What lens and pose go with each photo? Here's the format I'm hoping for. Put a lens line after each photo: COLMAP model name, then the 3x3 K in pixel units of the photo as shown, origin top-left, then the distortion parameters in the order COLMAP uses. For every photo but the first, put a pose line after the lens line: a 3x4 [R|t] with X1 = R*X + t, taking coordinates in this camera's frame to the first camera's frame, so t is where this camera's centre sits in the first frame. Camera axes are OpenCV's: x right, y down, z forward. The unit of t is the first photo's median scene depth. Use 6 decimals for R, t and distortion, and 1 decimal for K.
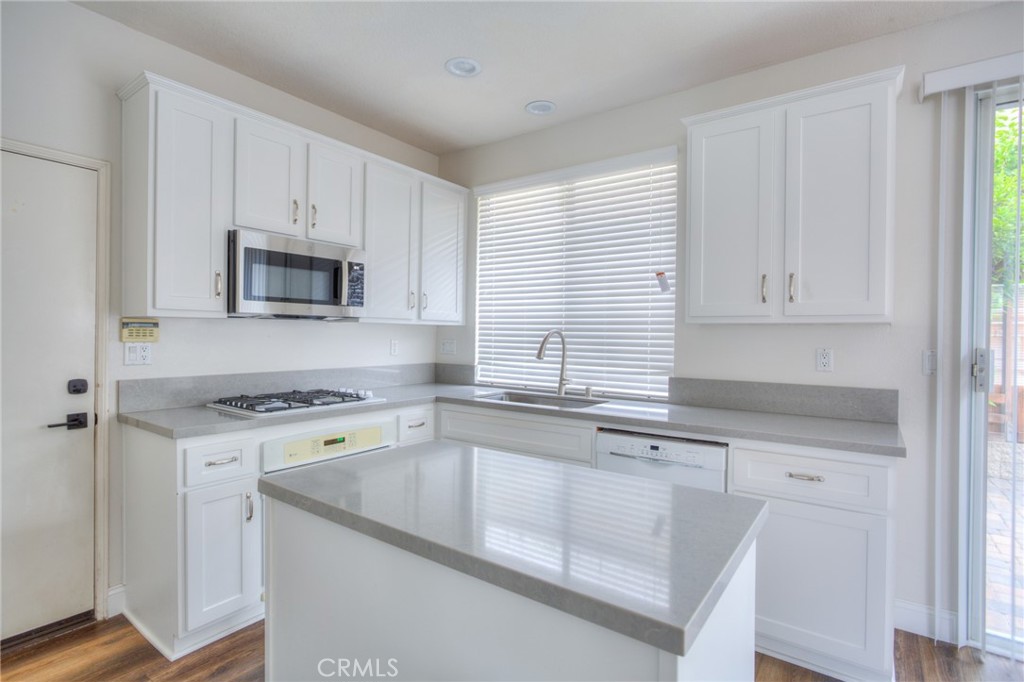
lens RADIAL K [[498.2, 0, 508.3], [0, 498.2, 337.7], [0, 0, 1]] dist [-0.018905, 0.005927]
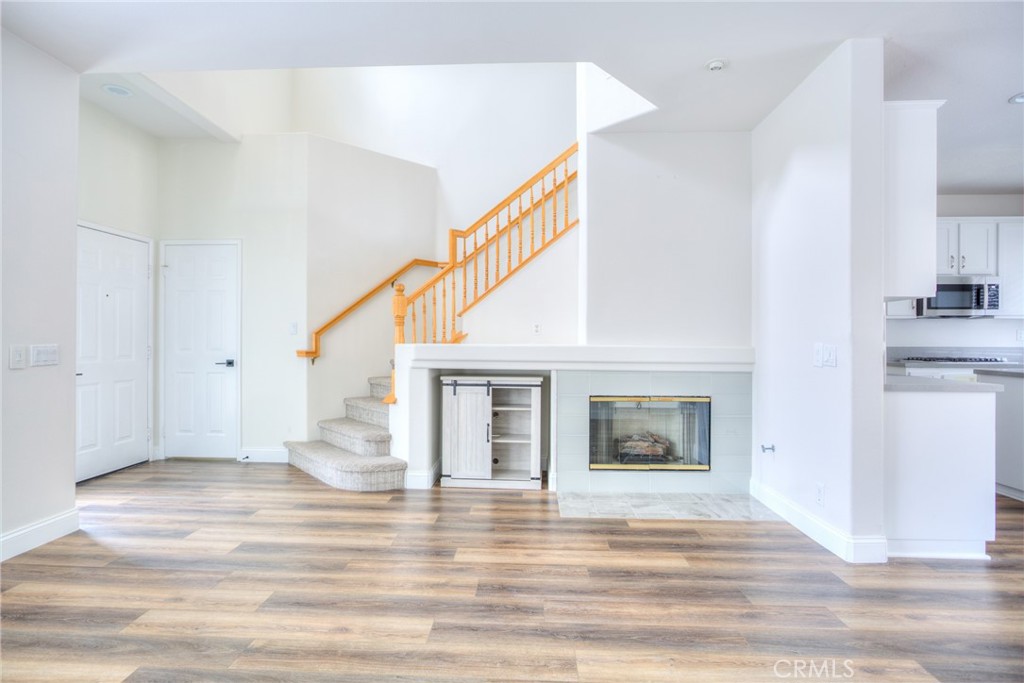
lens RADIAL K [[498.2, 0, 506.2], [0, 498.2, 340.1], [0, 0, 1]] dist [-0.018905, 0.005927]
pose [[0.545844, -0.015613, -0.837741, 0.192343], [-0.000588, 0.999819, -0.019016, 0.075214], [0.837887, 0.010872, 0.545736, -1.299722]]
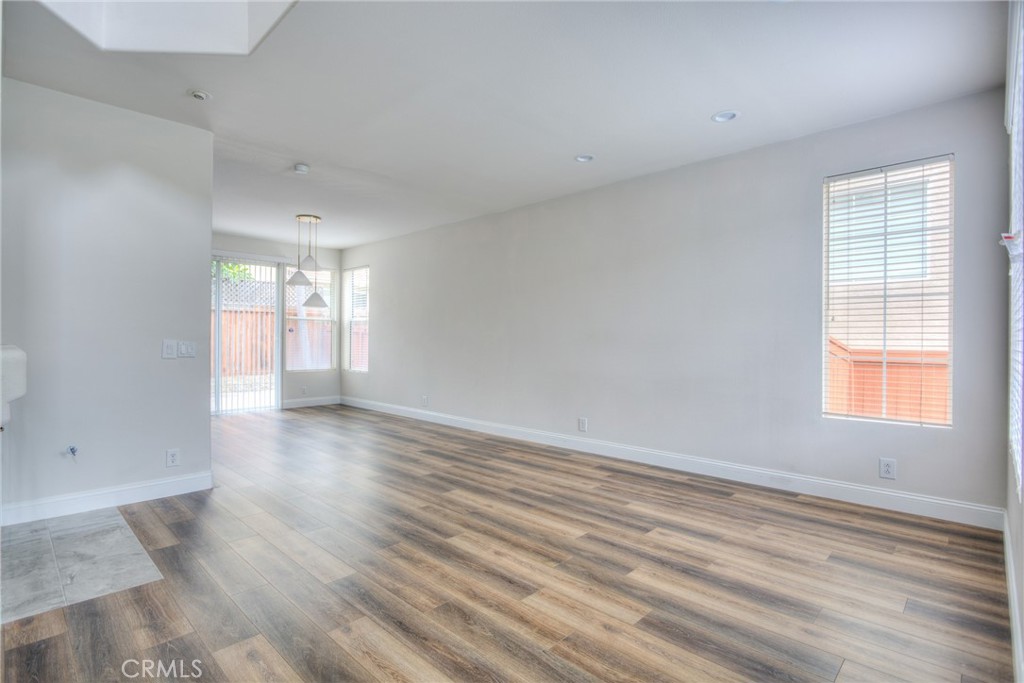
lens RADIAL K [[498.2, 0, 509.2], [0, 498.2, 342.2], [0, 0, 1]] dist [-0.018905, 0.005927]
pose [[0.139767, -0.013140, 0.990097, -1.331891], [0.002180, 0.999914, 0.012963, 0.052136], [-0.990182, 0.000346, 0.139783, -1.266192]]
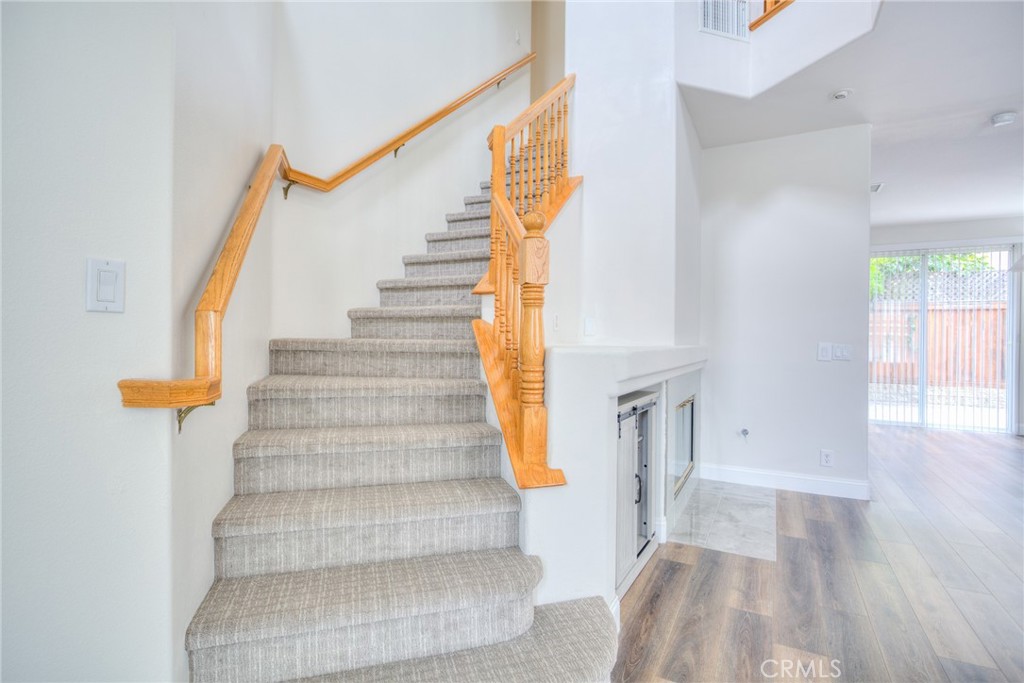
lens RADIAL K [[498.2, 0, 507.7], [0, 498.2, 343.1], [0, 0, 1]] dist [-0.018905, 0.005927]
pose [[0.990353, -0.001576, 0.138557, -1.216473], [0.000692, 0.999979, 0.006426, 0.052614], [-0.138564, -0.006268, 0.990334, -1.392529]]
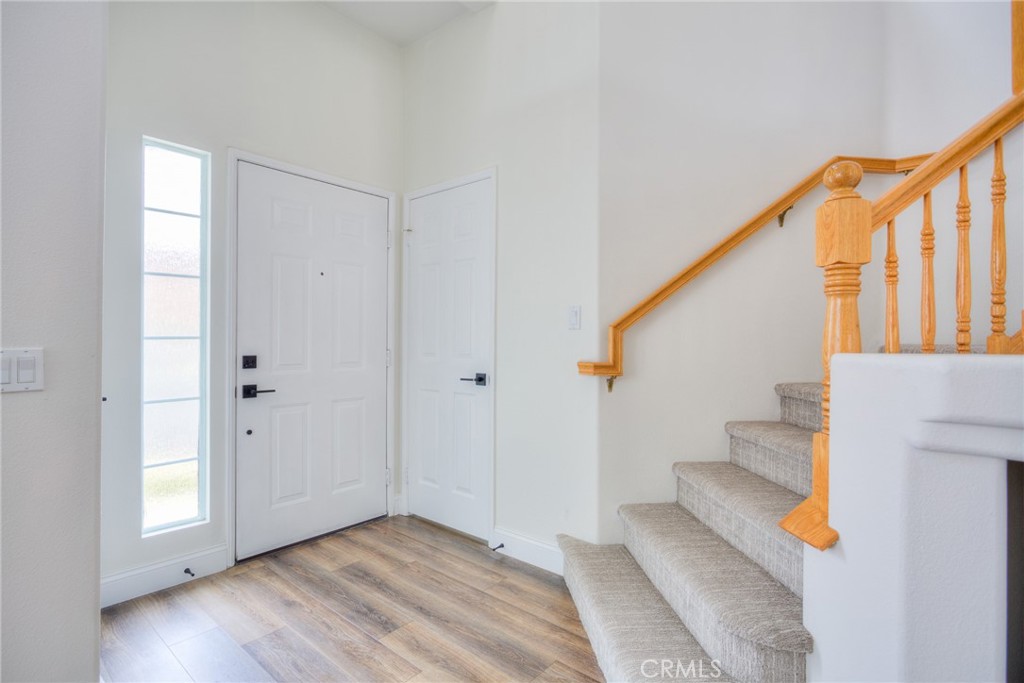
lens RADIAL K [[498.2, 0, 511.0], [0, 498.2, 340.0], [0, 0, 1]] dist [-0.018905, 0.005927]
pose [[-0.070114, -0.017764, -0.997381, -0.663538], [-0.016386, 0.999727, -0.016654, 0.059967], [0.997404, 0.015176, -0.070386, -1.056639]]
